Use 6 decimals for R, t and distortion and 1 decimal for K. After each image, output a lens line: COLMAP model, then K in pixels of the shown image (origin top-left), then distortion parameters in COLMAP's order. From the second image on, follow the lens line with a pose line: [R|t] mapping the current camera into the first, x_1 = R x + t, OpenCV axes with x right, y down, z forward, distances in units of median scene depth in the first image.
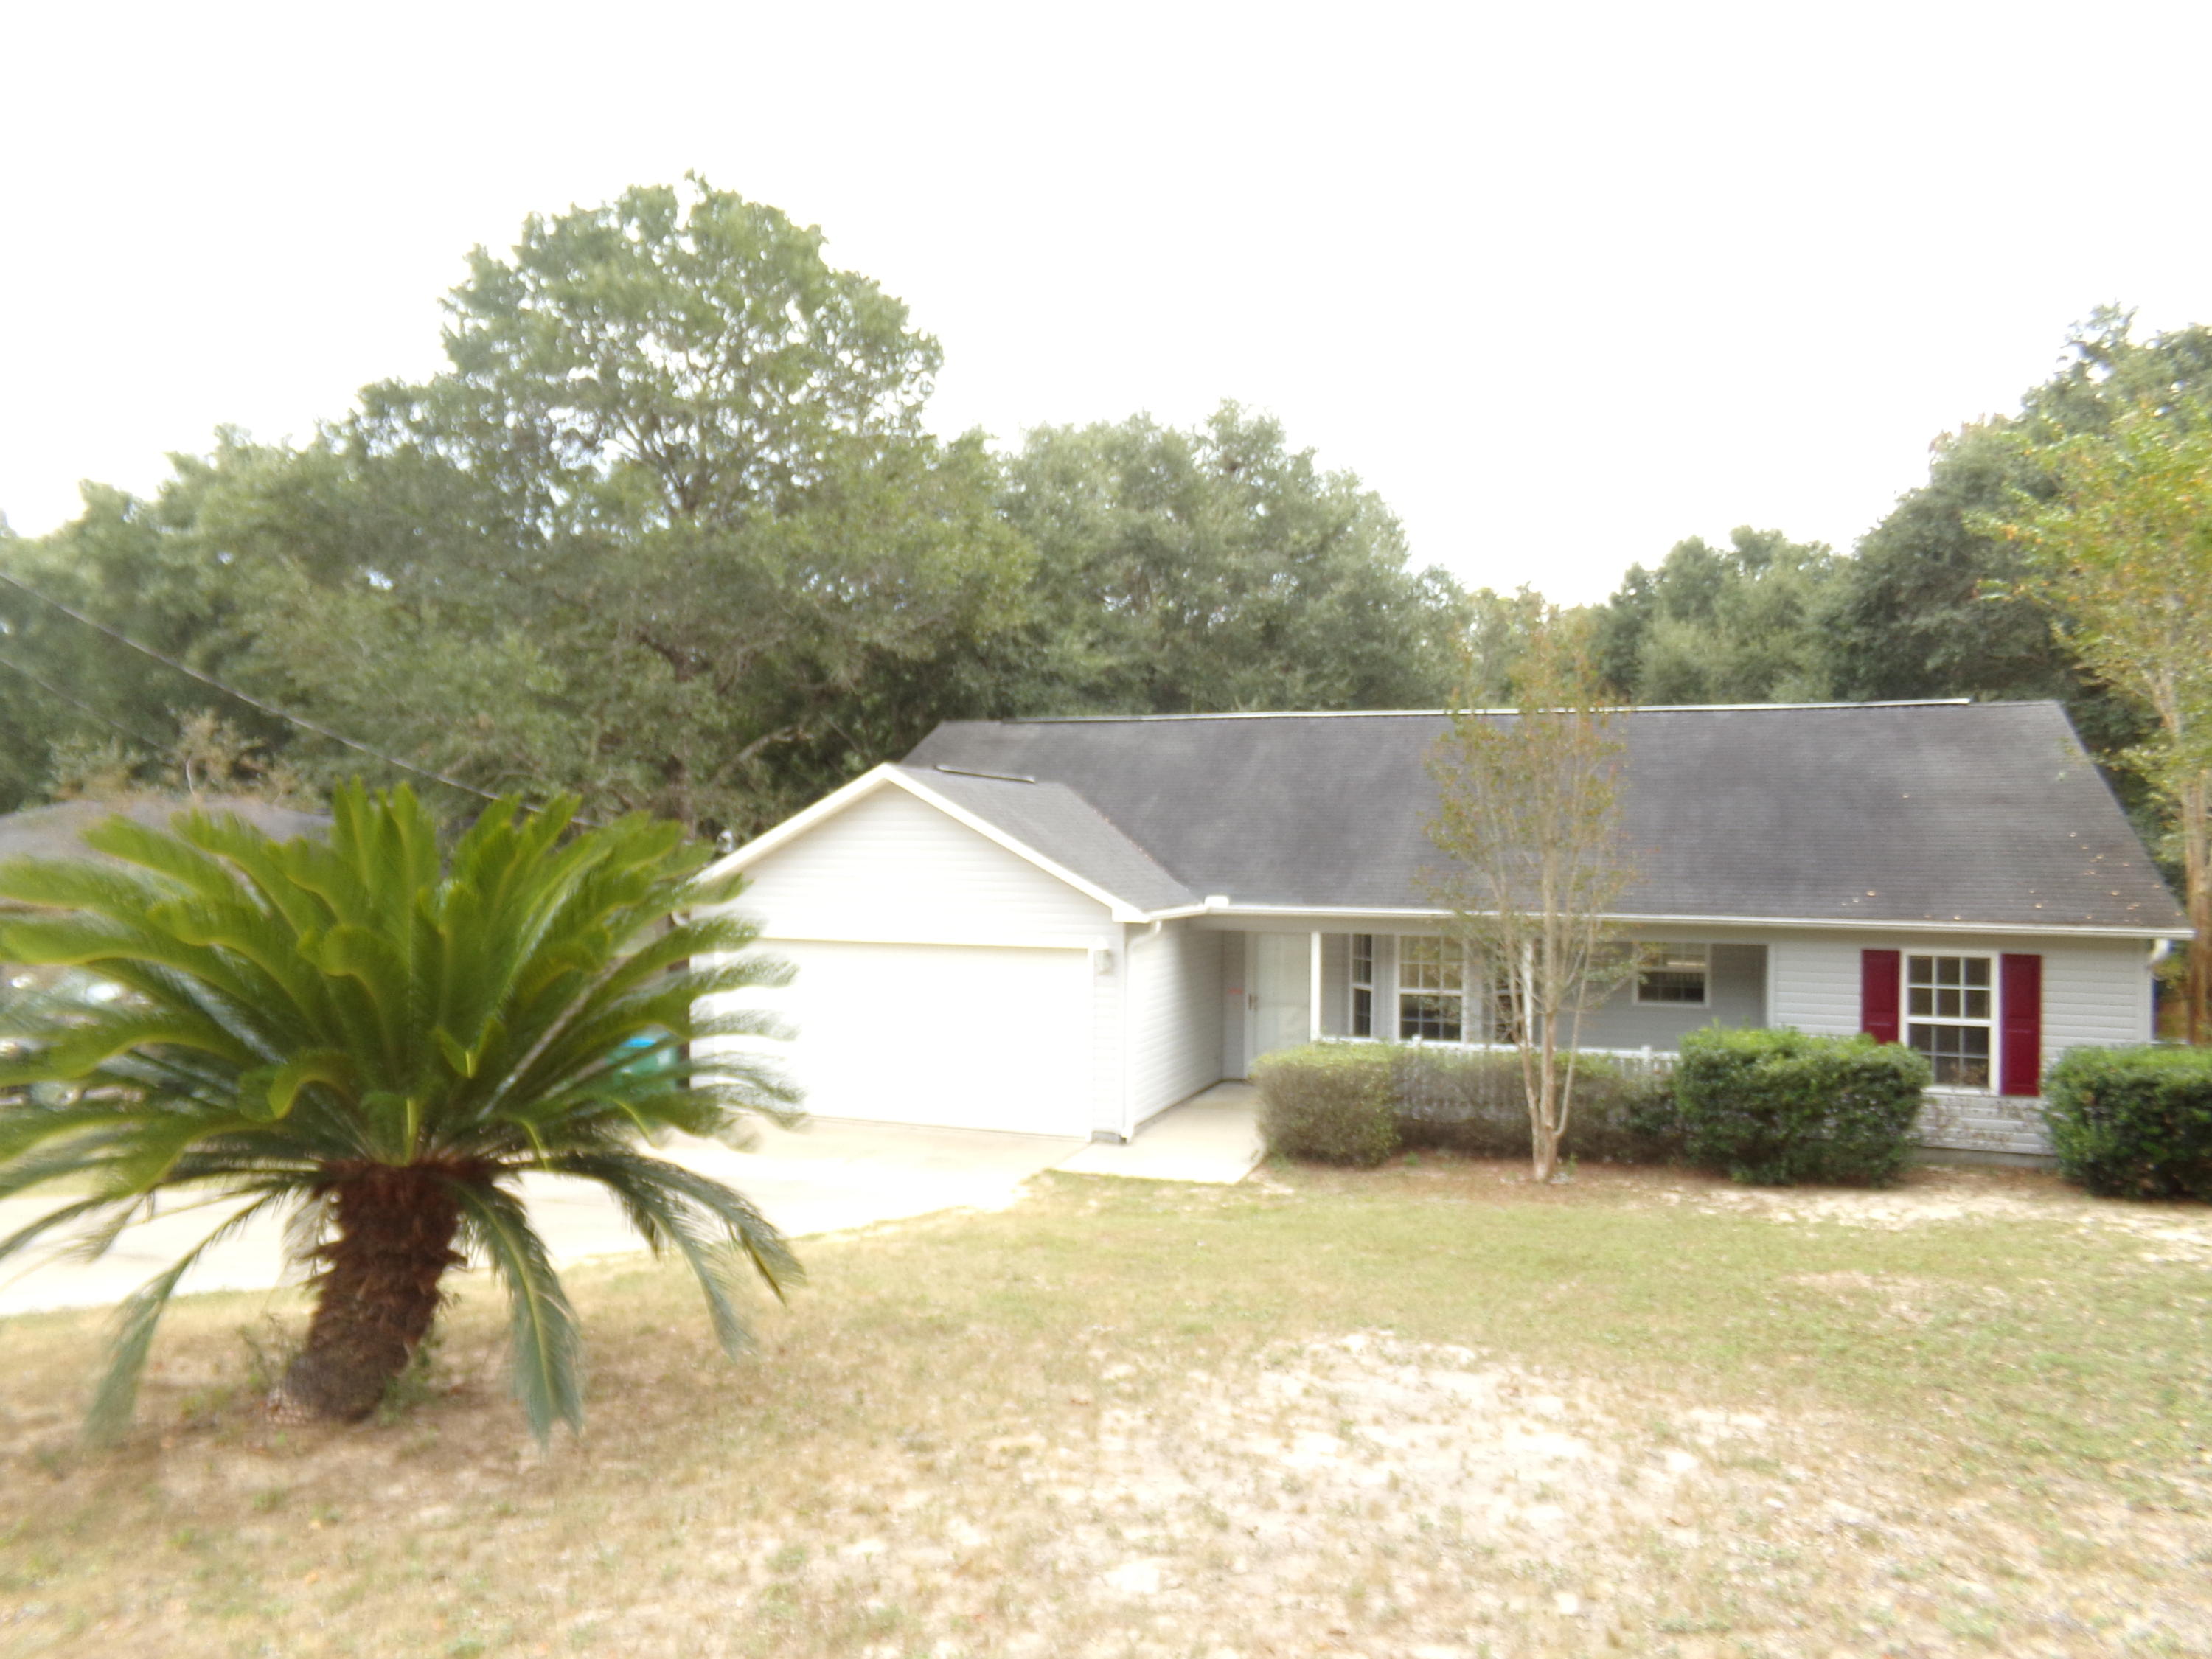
lens RADIAL K [[1508.7, 0, 1103.9], [0, 1508.7, 802.3], [0, 0, 1]] dist [-0.053600, 0.093733]
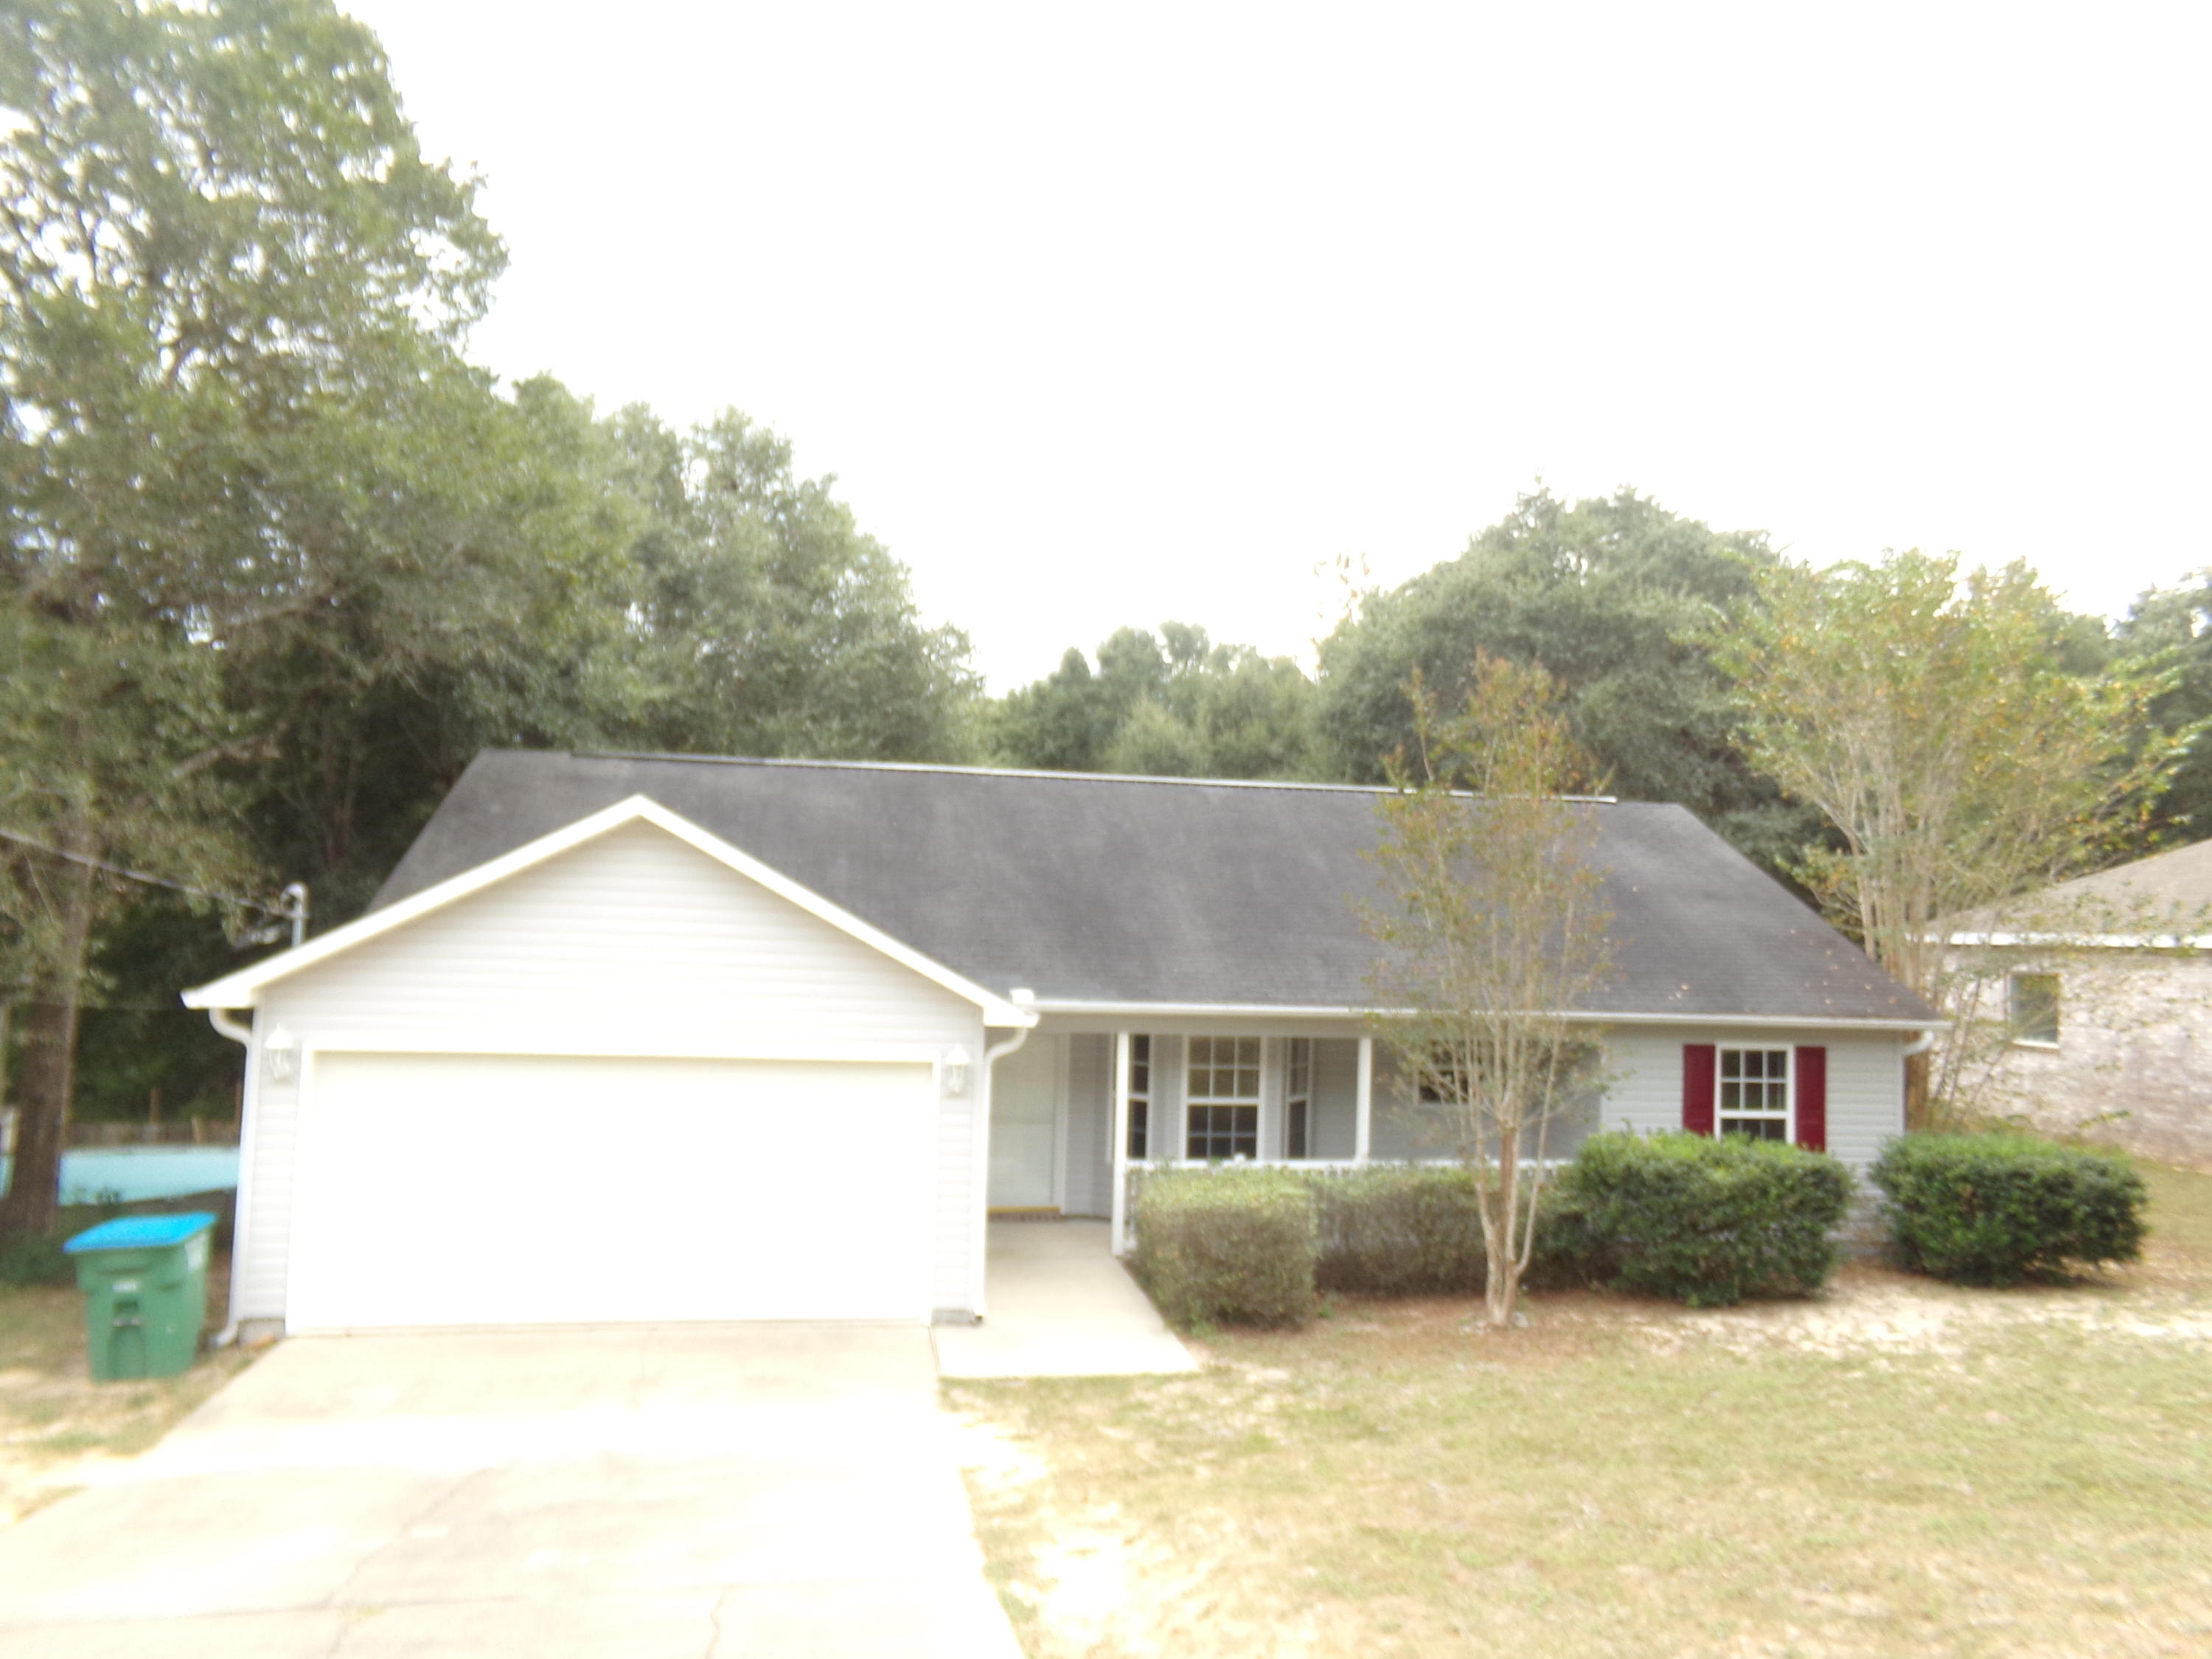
lens RADIAL K [[1508.7, 0, 1103.9], [0, 1508.7, 802.3], [0, 0, 1]] dist [-0.053600, 0.093733]
pose [[0.873660, 0.058343, 0.483026, -0.316208], [-0.034497, 0.997714, -0.058116, 0.009946], [-0.485313, 0.034110, 0.873675, 0.320889]]
